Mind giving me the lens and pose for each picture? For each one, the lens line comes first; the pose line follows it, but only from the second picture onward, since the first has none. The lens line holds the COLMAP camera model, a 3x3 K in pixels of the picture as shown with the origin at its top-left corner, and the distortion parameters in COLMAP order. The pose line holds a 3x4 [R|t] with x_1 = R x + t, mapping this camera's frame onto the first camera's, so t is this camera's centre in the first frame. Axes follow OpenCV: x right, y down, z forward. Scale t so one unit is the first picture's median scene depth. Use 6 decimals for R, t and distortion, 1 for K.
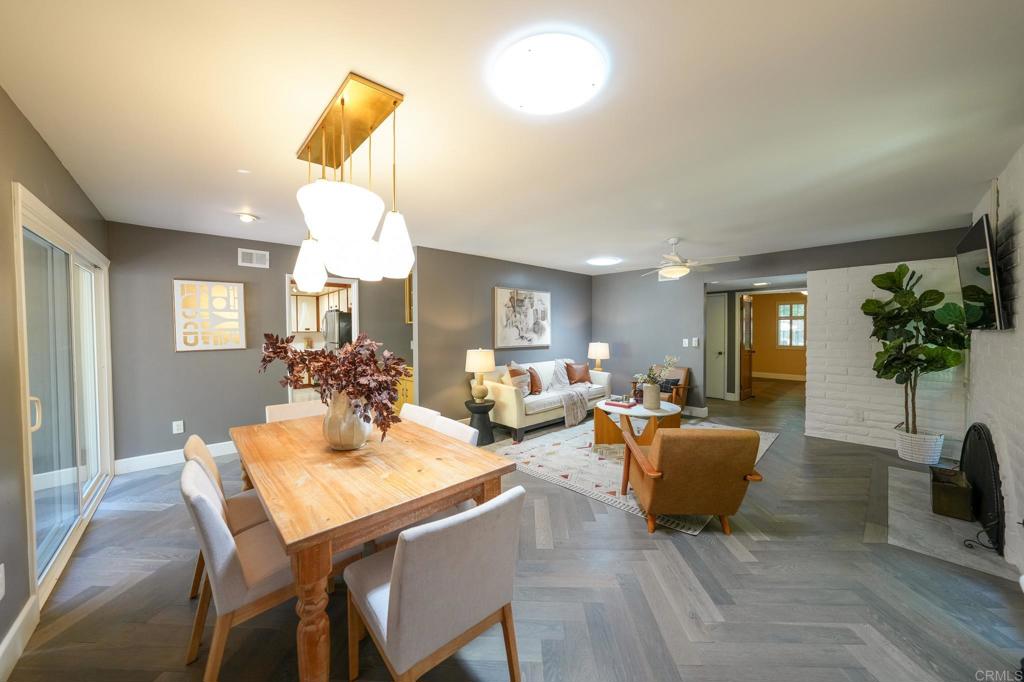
lens RADIAL K [[362.3, 0, 518.1], [0, 362.3, 338.4], [0, 0, 1]] dist [-0.001528, -0.000118]
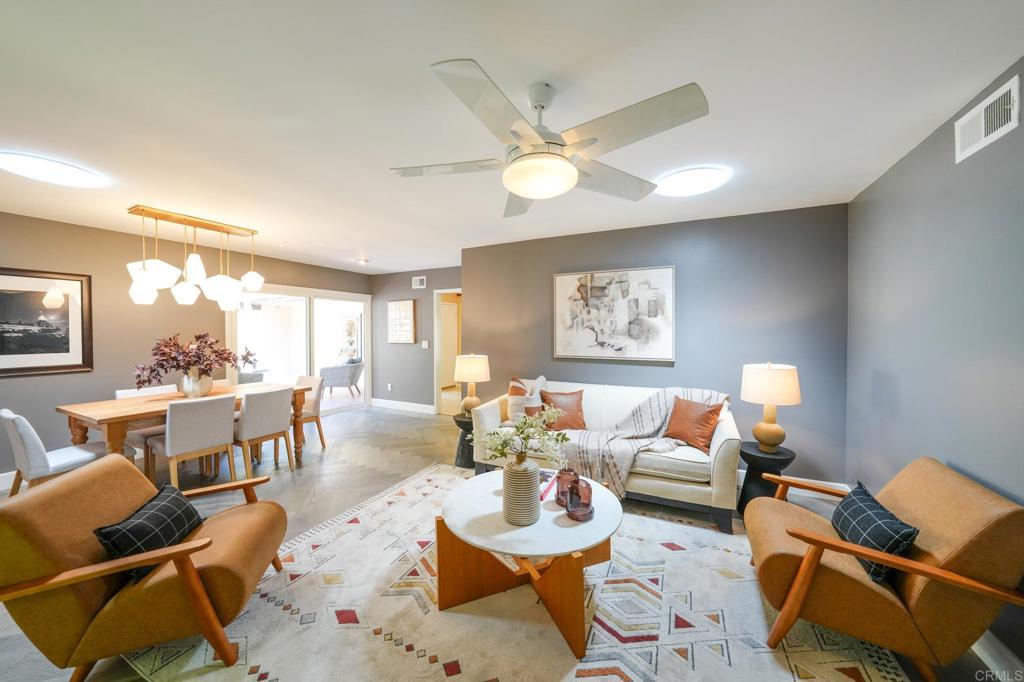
lens RADIAL K [[362.3, 0, 510.9], [0, 362.3, 333.7], [0, 0, 1]] dist [-0.001528, -0.000118]
pose [[0.341131, 0.009439, -0.939968, 0.591068], [-0.027531, 0.999621, 0.000047, -0.017504], [0.939612, 0.025862, 0.341262, 0.639267]]
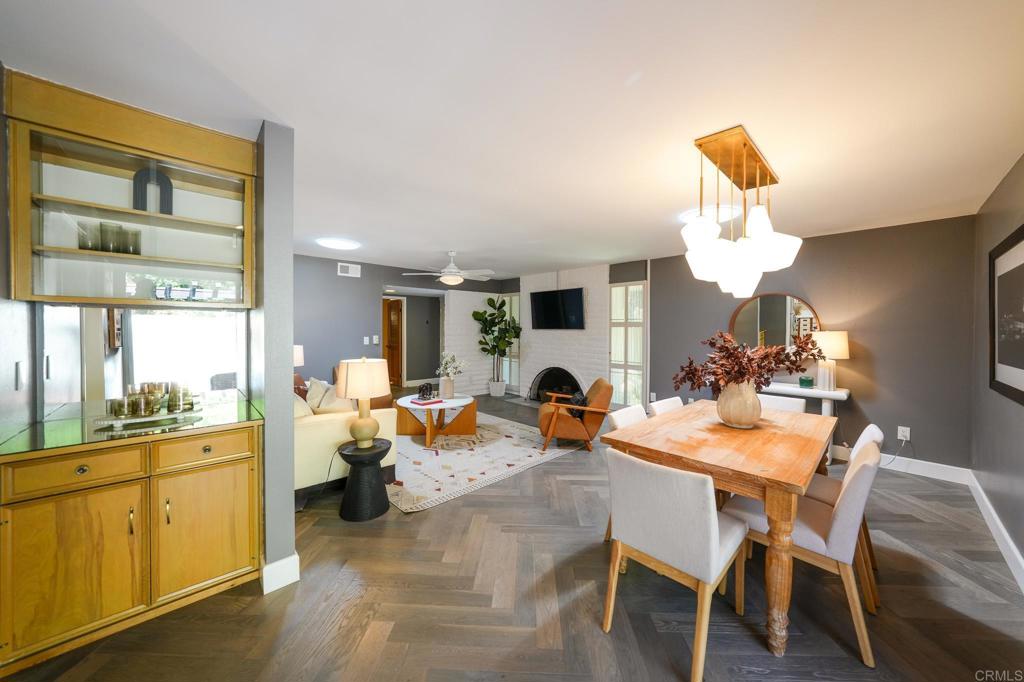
lens RADIAL K [[362.3, 0, 512.2], [0, 362.3, 335.5], [0, 0, 1]] dist [-0.001528, -0.000118]
pose [[0.000746, -0.013900, 0.999903, -0.569956], [0.020735, 0.999689, 0.013881, -0.008462], [-0.999785, 0.020723, 0.001034, 0.605585]]
